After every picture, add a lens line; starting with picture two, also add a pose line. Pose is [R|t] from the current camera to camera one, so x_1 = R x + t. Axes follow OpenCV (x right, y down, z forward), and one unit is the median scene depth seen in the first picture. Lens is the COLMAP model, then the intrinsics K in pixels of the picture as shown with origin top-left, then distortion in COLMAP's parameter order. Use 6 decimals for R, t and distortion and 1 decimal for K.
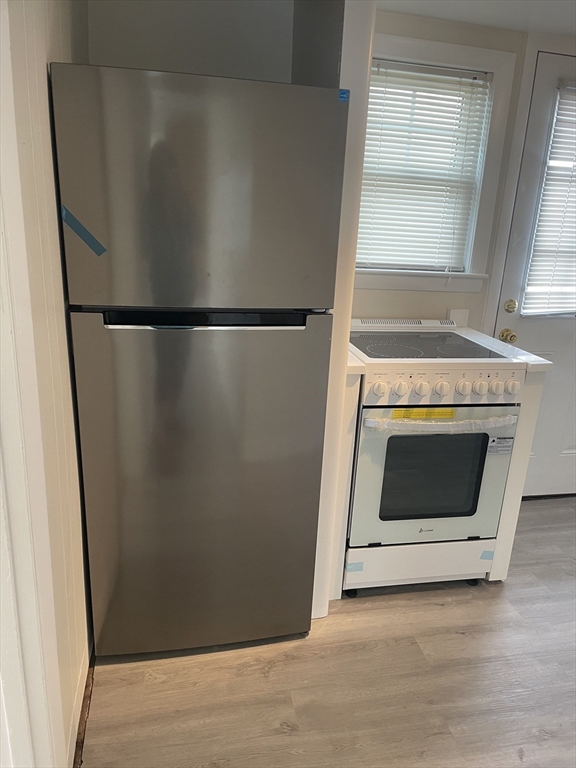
lens RADIAL K [[580.6, 0, 283.4], [0, 580.6, 388.4], [0, 0, 1]] dist [0.030097, -0.013016]
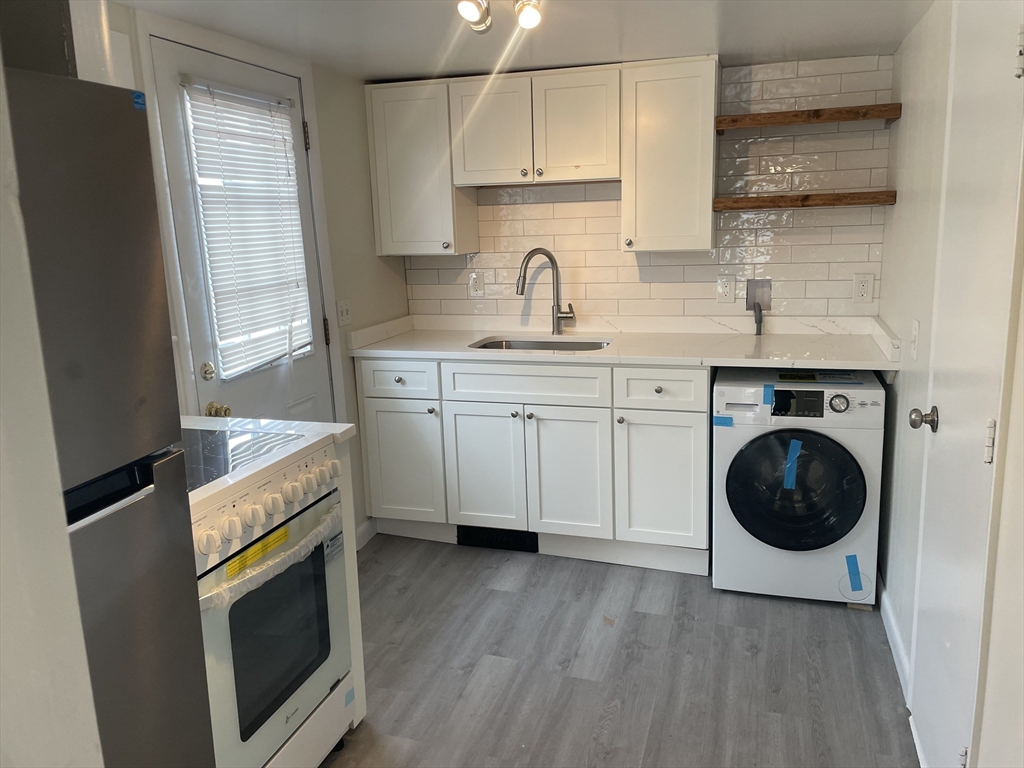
lens RADIAL K [[774.2, 0, 508.8], [0, 774.2, 374.5], [0, 0, 1]] dist [0.030097, -0.013016]
pose [[0.479552, -0.235950, 0.845197, -0.283195], [0.321219, 0.943522, 0.081144, -0.110969], [-0.816608, 0.232580, 0.528259, 0.219413]]
